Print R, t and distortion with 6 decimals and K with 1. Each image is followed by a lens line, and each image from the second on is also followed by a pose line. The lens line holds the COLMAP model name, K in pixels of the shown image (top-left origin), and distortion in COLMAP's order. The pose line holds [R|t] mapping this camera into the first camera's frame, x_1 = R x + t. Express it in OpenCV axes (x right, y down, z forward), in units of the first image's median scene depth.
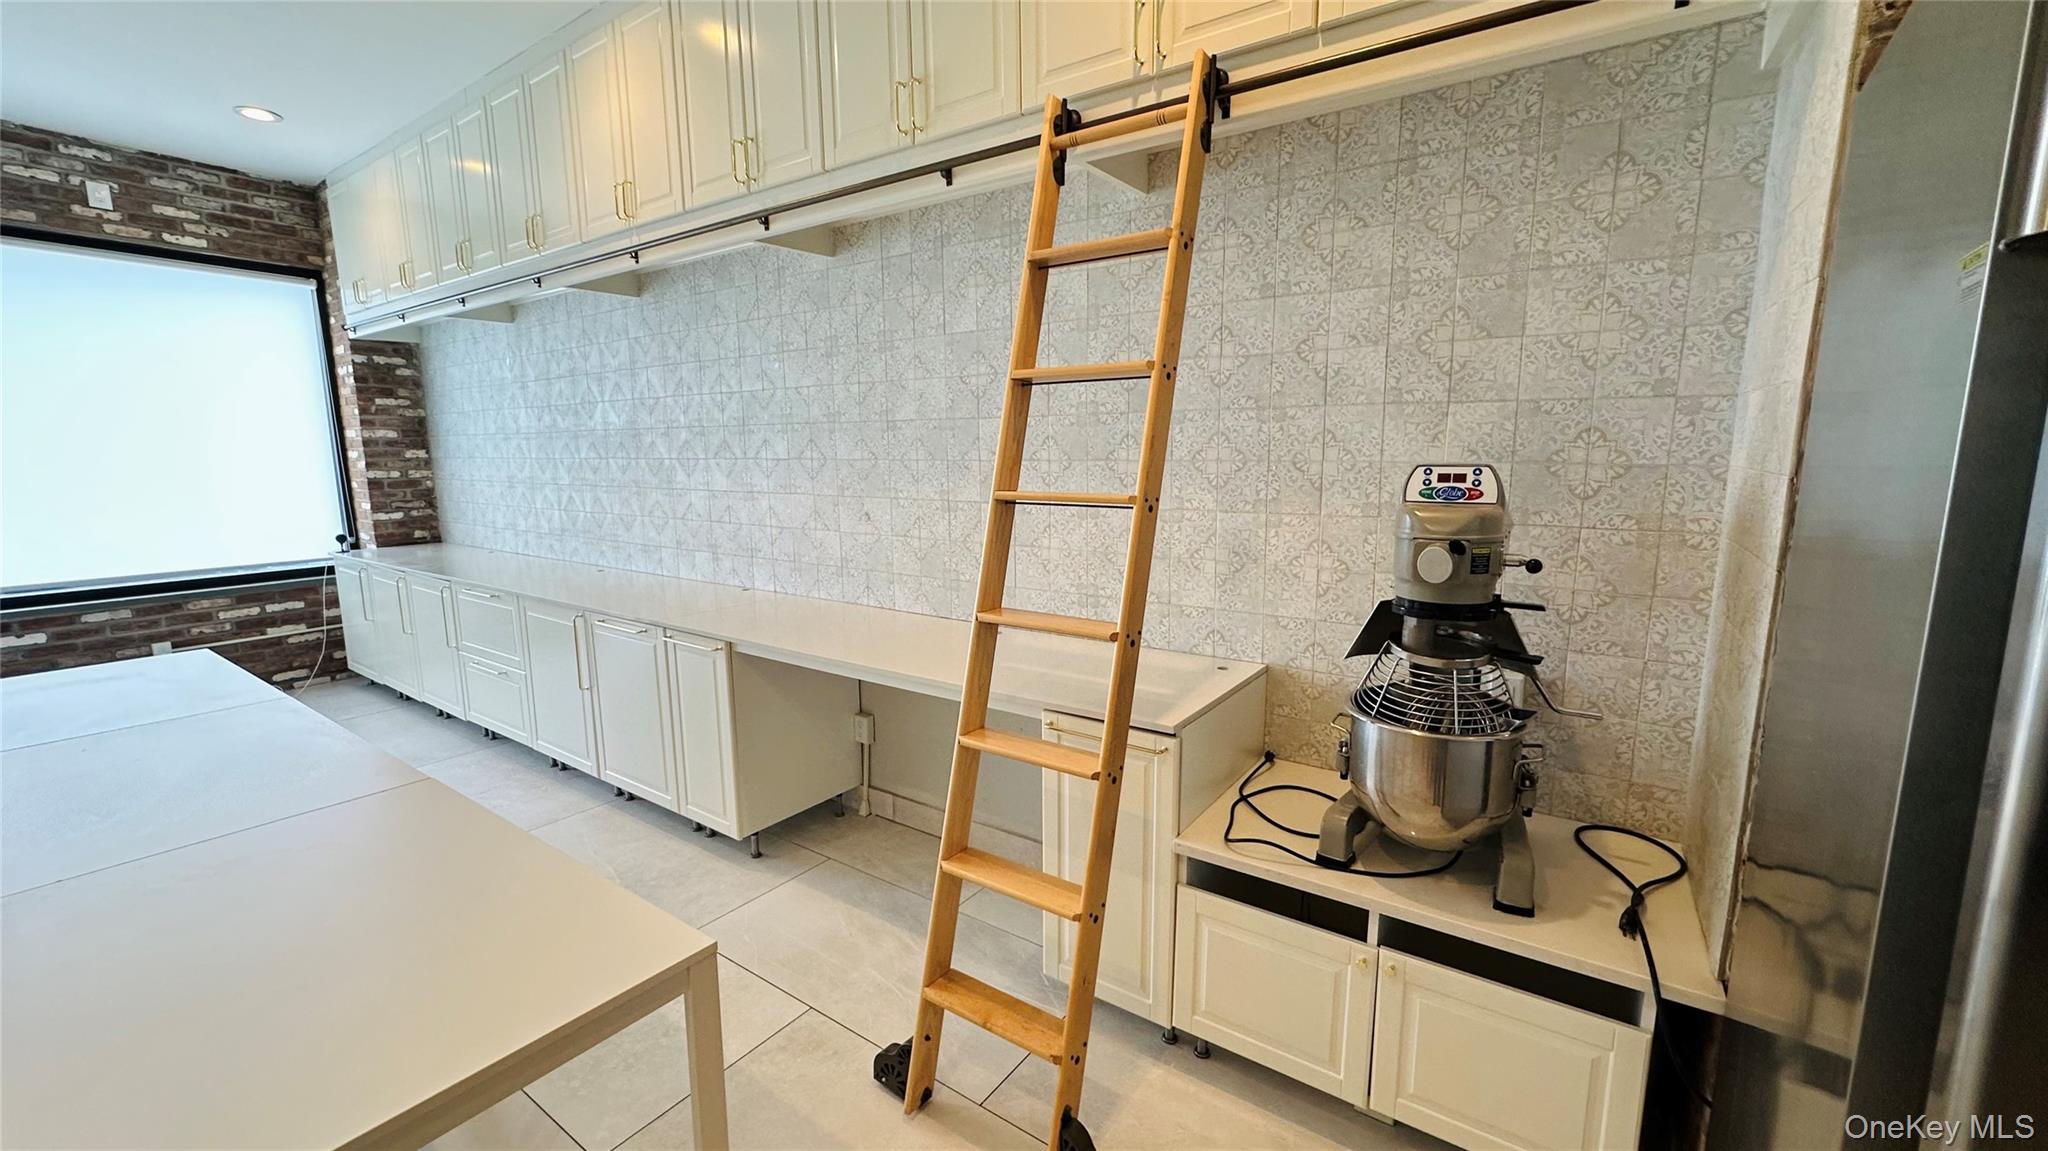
lens RADIAL K [[813.5, 0, 1019.6], [0, 813.5, 572.8], [0, 0, 1]] dist [-0.001389, 0.000520]
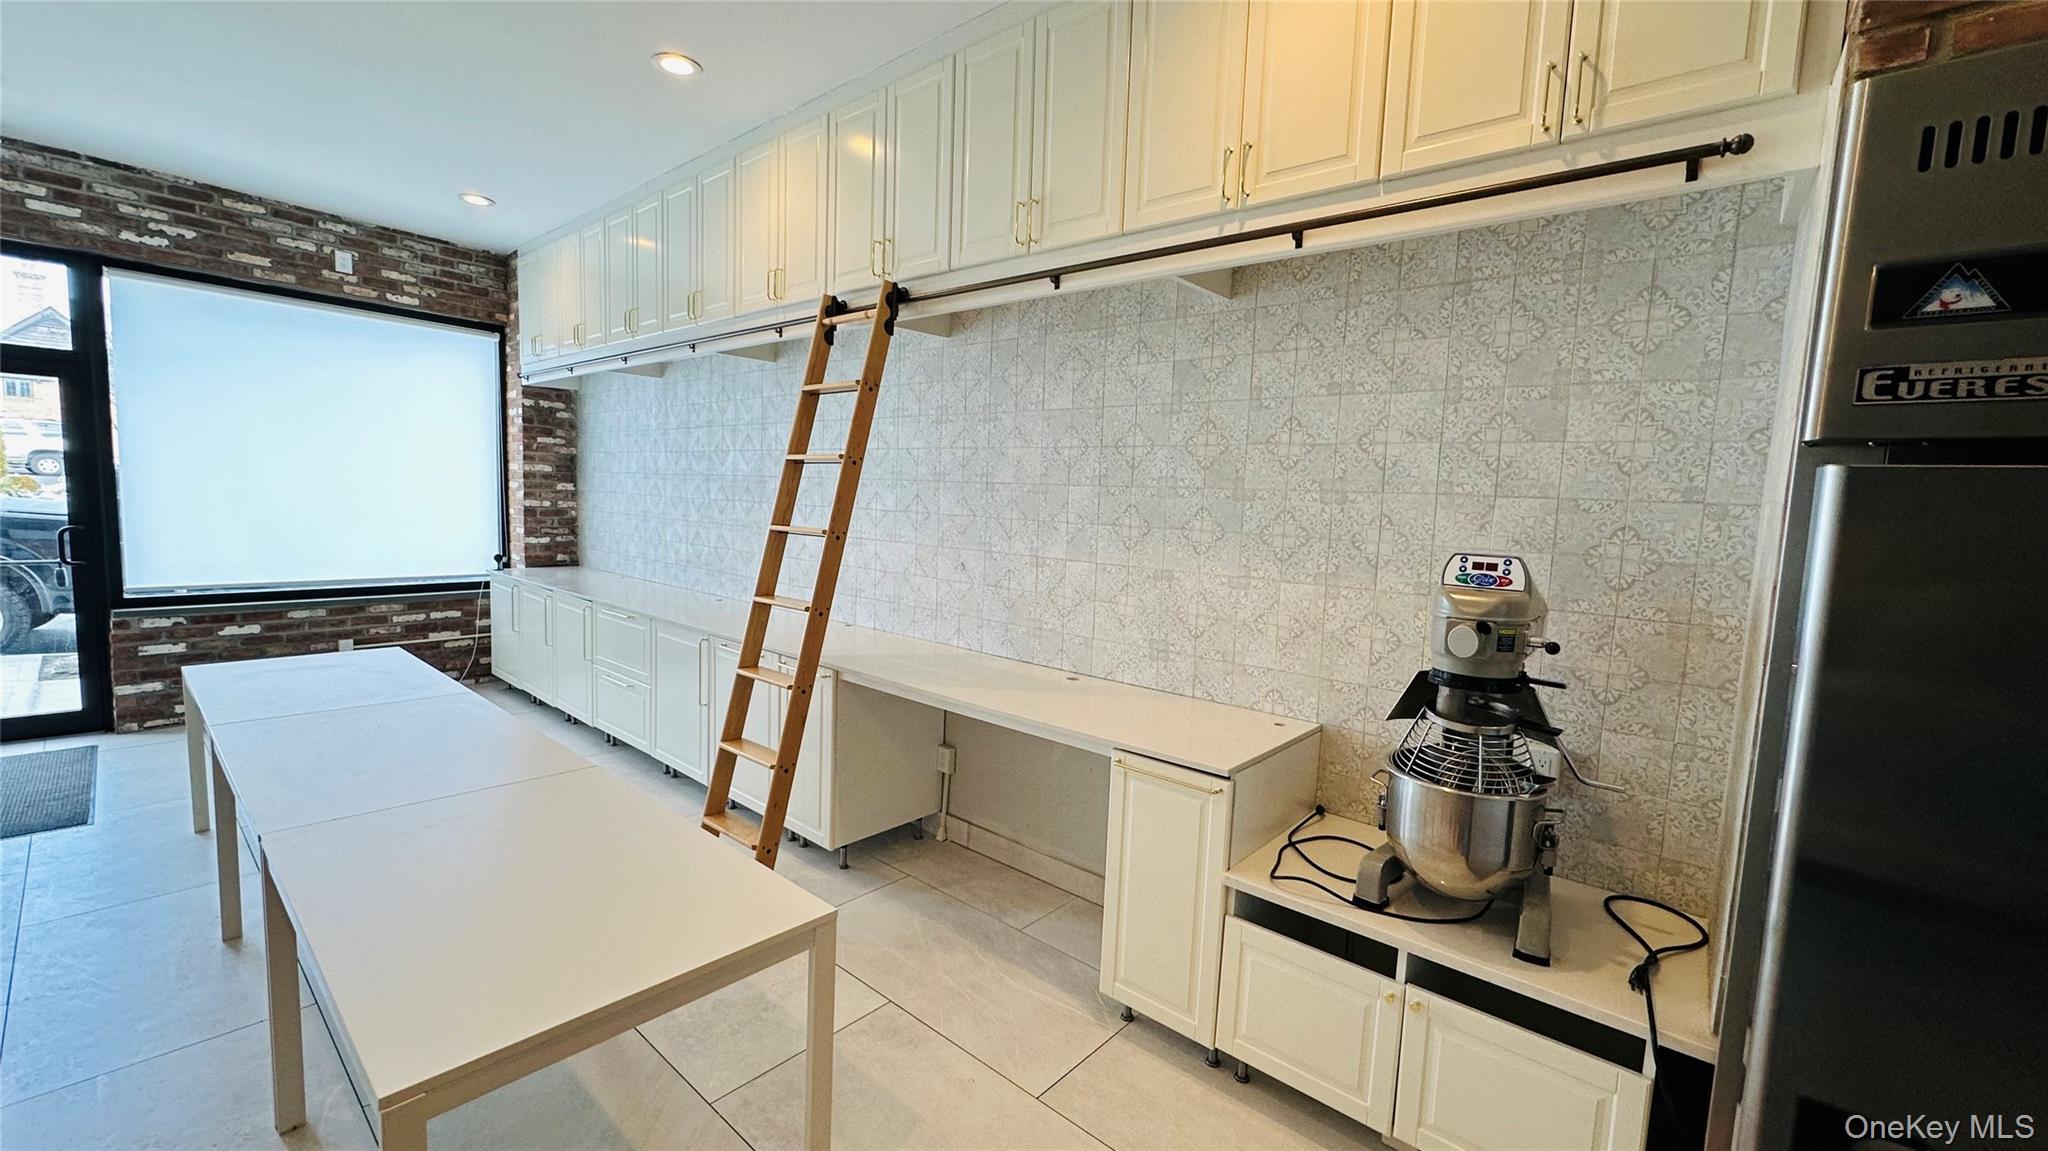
lens RADIAL K [[813.5, 0, 1019.8], [0, 813.5, 575.1], [0, 0, 1]] dist [-0.001389, 0.000520]
pose [[0.993910, 0.056942, -0.094339, -0.006112], [-0.062414, 0.996472, -0.056101, 0.000199], [0.090812, 0.061648, 0.993958, -0.136673]]
